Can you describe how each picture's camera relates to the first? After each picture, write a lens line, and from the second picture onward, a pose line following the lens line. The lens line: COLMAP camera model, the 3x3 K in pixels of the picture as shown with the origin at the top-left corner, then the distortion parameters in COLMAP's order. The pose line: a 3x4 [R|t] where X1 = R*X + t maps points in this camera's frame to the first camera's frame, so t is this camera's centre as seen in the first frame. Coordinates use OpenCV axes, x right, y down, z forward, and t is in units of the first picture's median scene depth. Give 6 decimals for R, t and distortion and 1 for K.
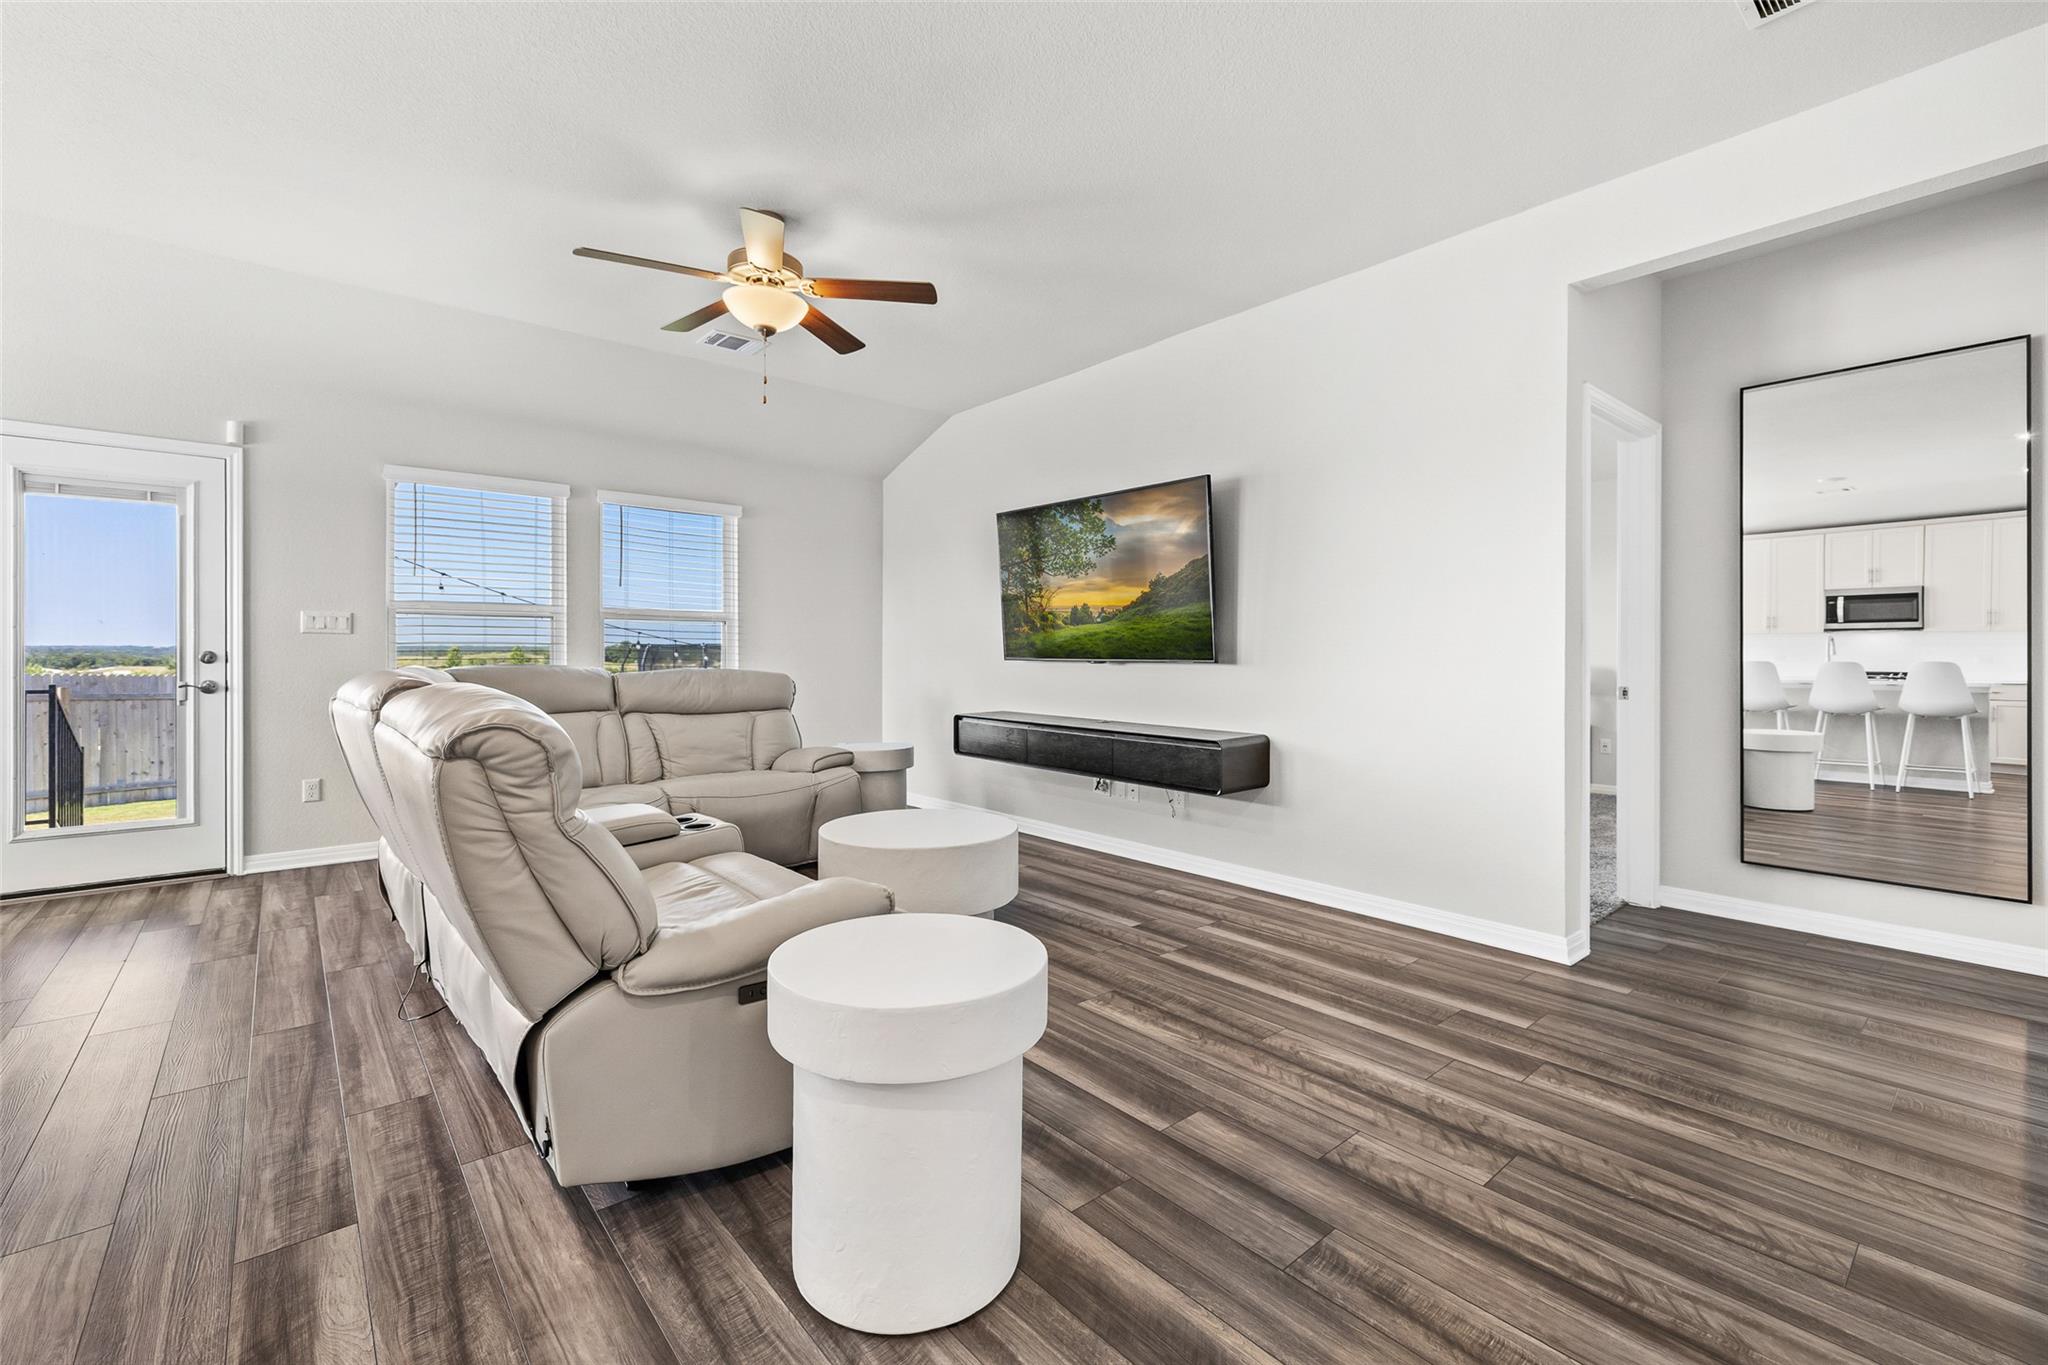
lens RADIAL K [[872.0, 0, 1018.8], [0, 872.0, 652.1], [0, 0, 1]] dist [0.000486, 0.000146]
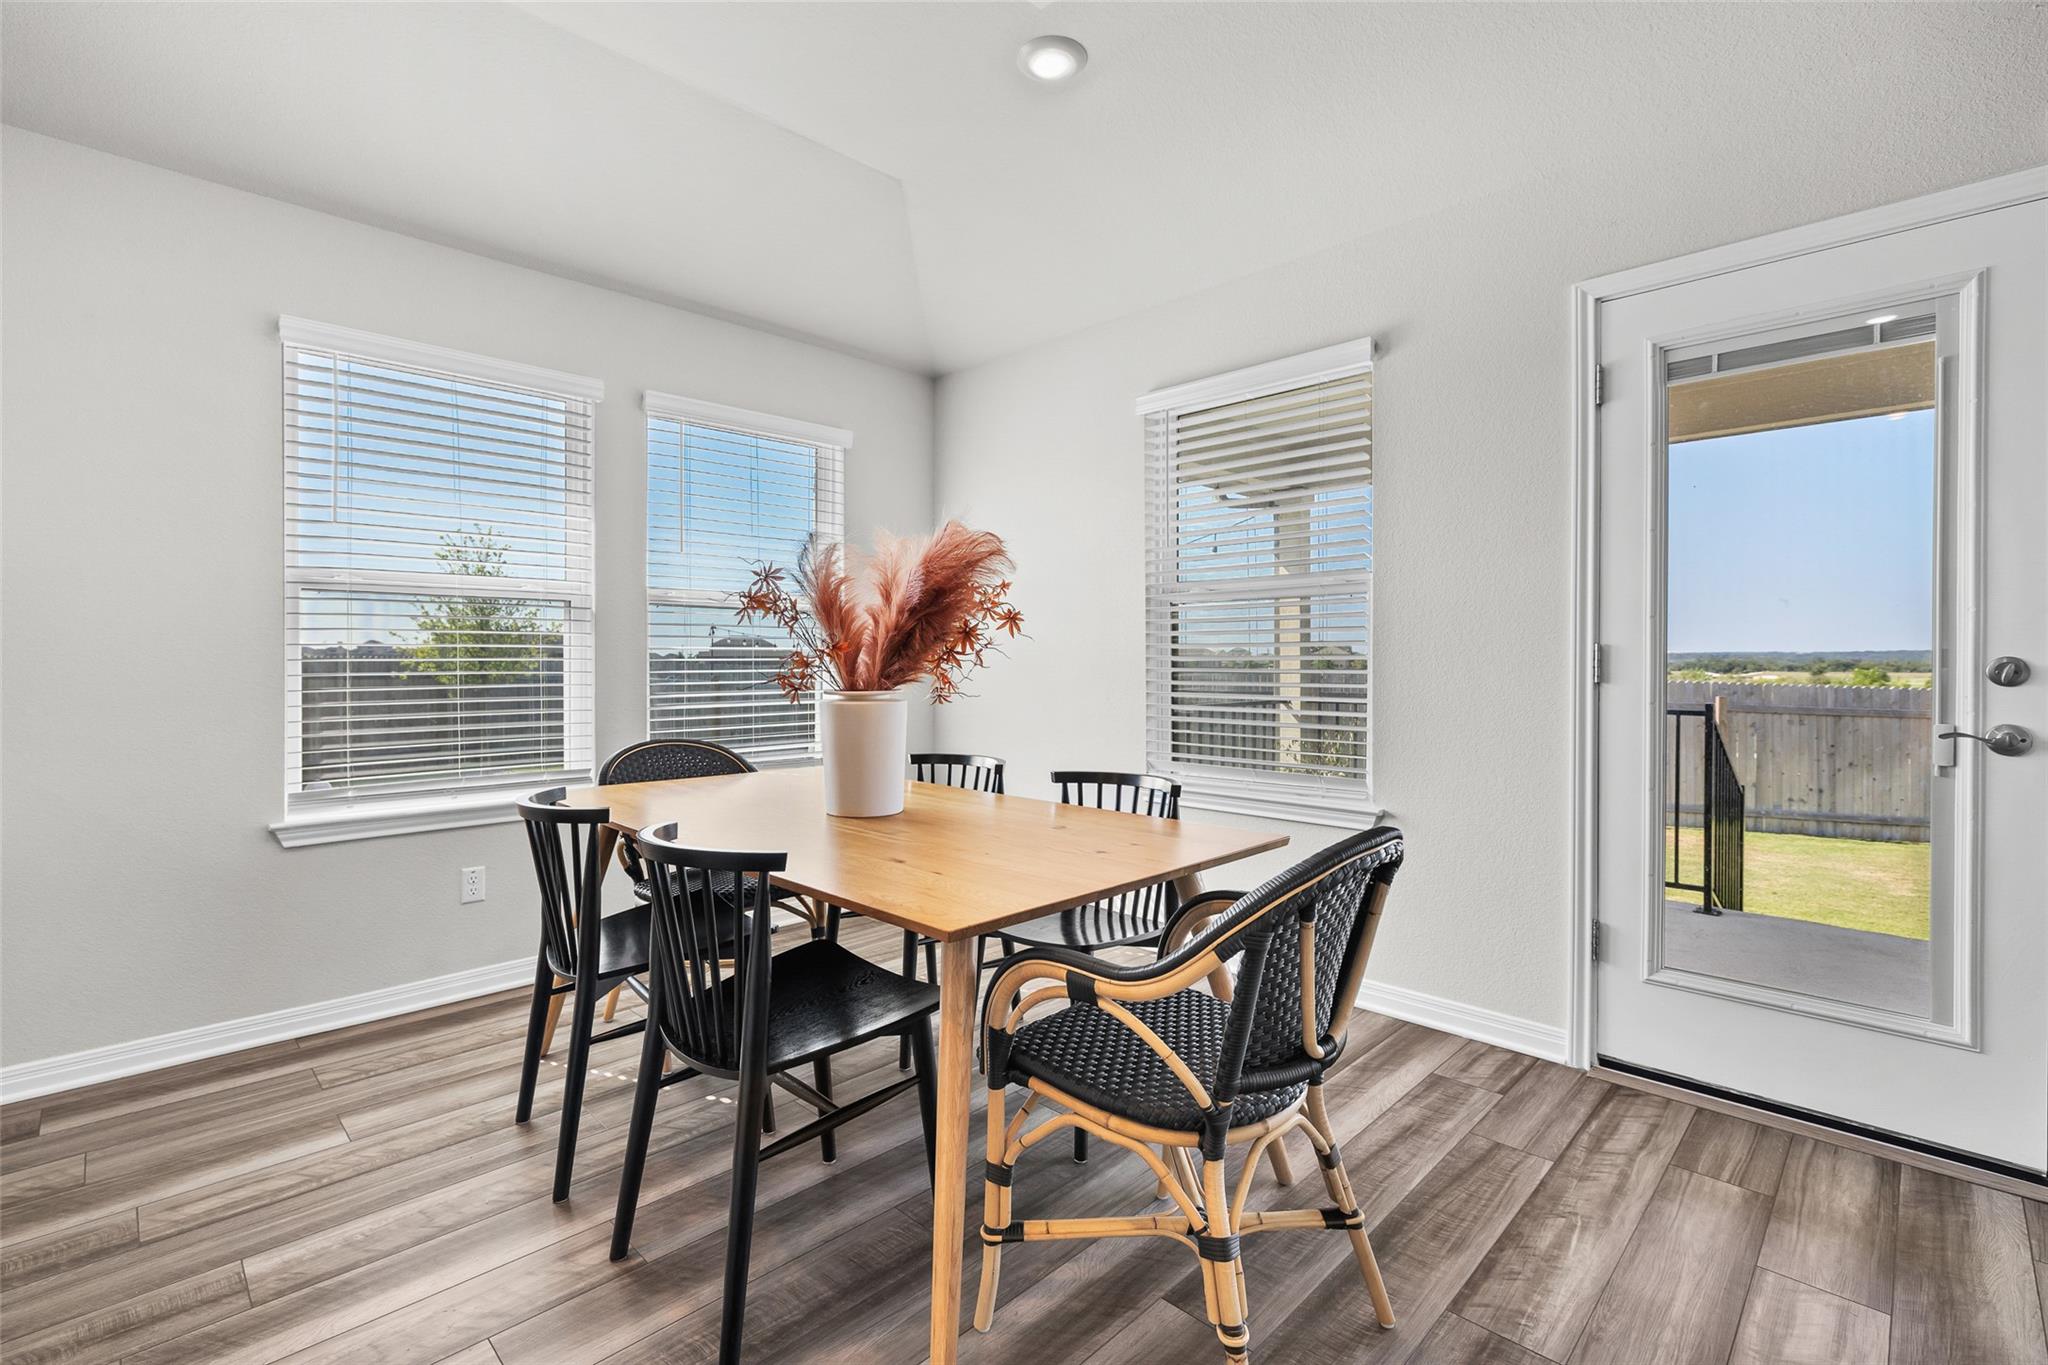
lens RADIAL K [[909.1, 0, 1024.4], [0, 909.1, 669.8], [0, 0, 1]] dist [0.007028, -0.000395]
pose [[0.087927, 0.010554, -0.996071, -0.526692], [0.002165, 0.999939, 0.010786, -0.000831], [0.996125, -0.003105, 0.087899, 0.480679]]
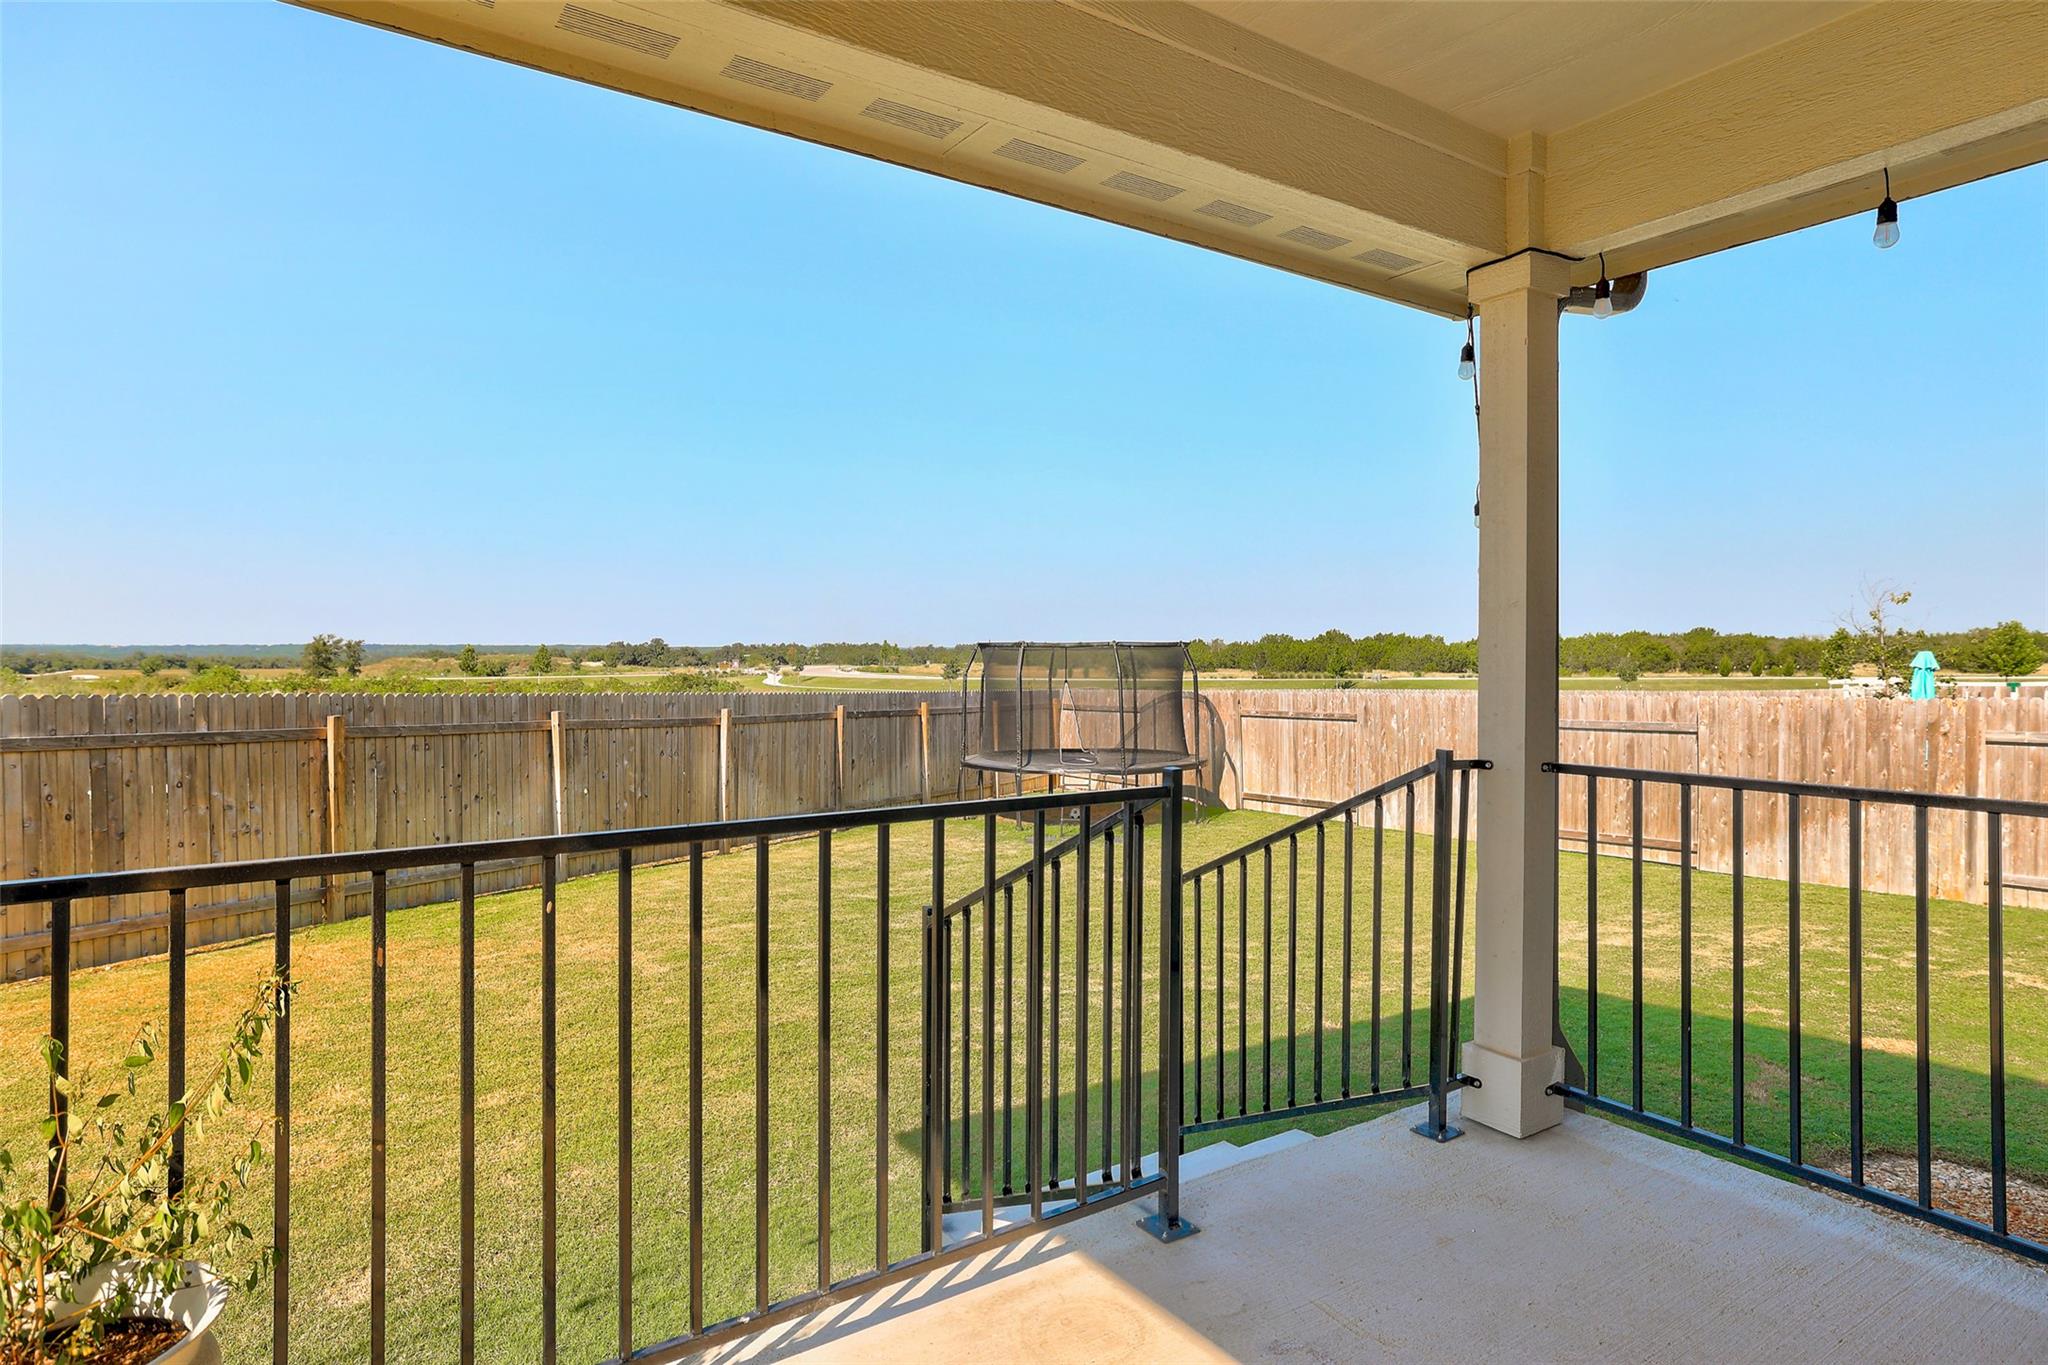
lens RADIAL K [[1151.1, 0, 1027.0], [0, 1151.1, 670.4], [0, 0, 1]] dist [0.002497, 0.000290]
pose [[0.993773, 0.001476, -0.111413, -1.470471], [0.000222, 0.999884, 0.015226, -0.006052], [0.111422, -0.015156, 0.993658, 0.752464]]
